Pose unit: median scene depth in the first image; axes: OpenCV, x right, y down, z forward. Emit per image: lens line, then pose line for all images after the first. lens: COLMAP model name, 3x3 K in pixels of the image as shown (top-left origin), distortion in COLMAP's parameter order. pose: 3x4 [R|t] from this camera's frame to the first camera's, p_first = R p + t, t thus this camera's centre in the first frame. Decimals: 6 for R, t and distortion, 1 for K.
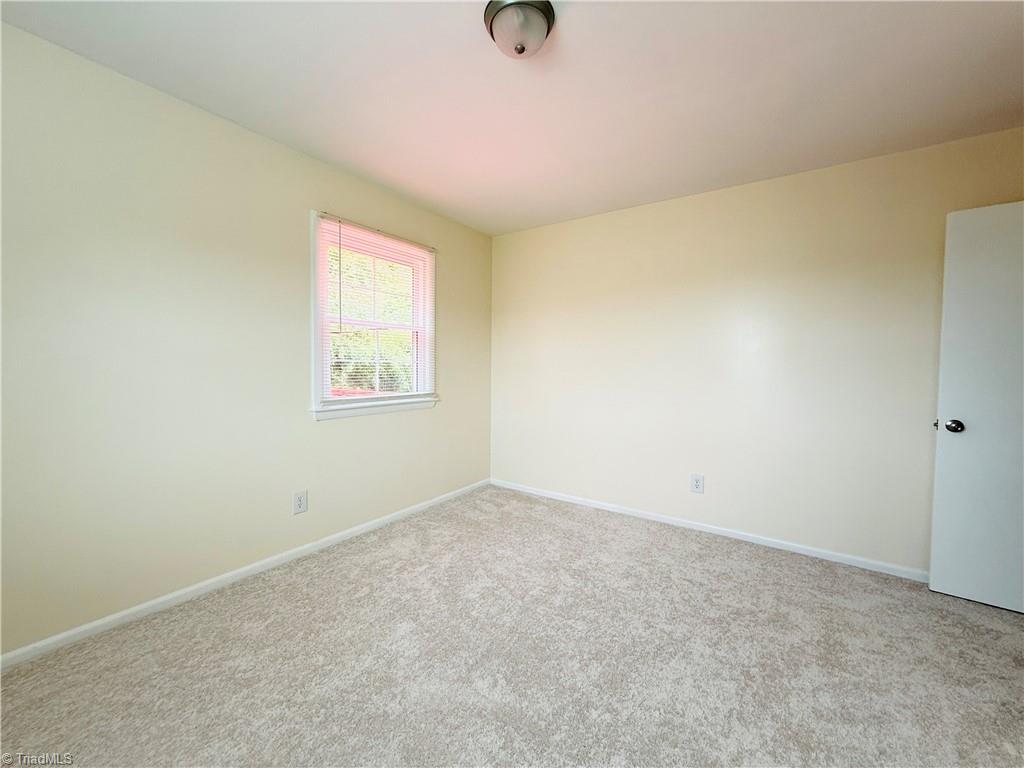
lens RADIAL K [[414.5, 0, 510.5], [0, 414.5, 381.7], [0, 0, 1]] dist [-0.000428, 0.000620]
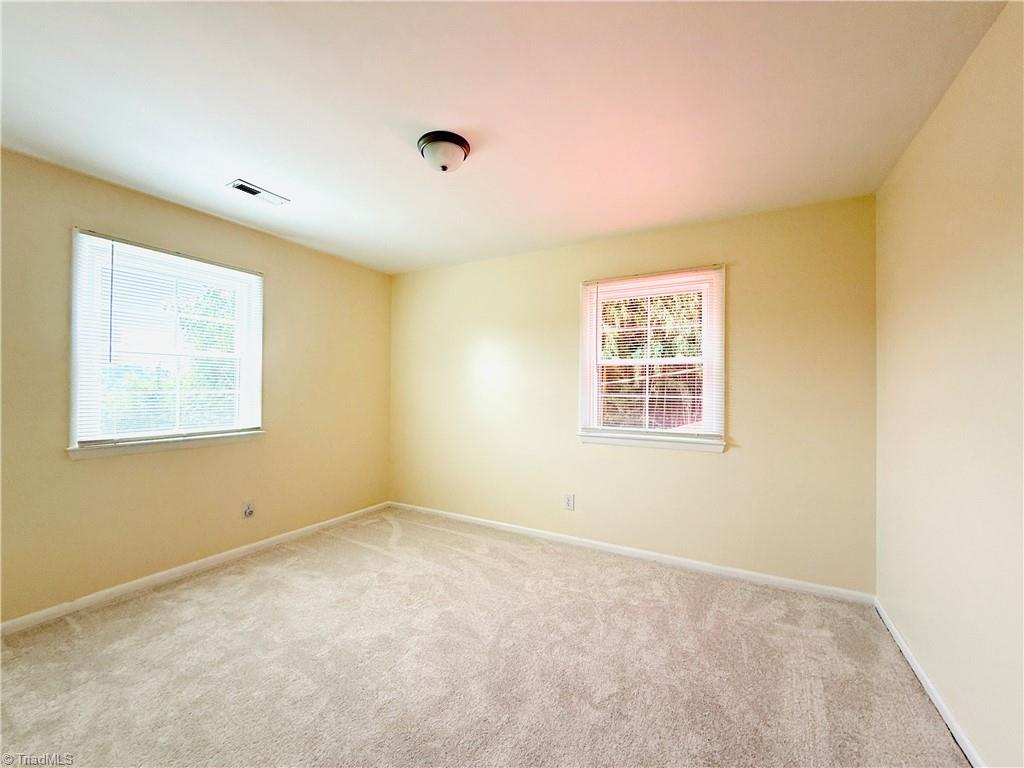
lens RADIAL K [[414.5, 0, 511.6], [0, 414.5, 378.9], [0, 0, 1]] dist [-0.000428, 0.000620]
pose [[0.093876, -0.019164, -0.995399, 0.705549], [-0.042741, 0.998815, -0.023260, -0.057244], [0.994666, 0.044728, 0.092945, 0.579763]]
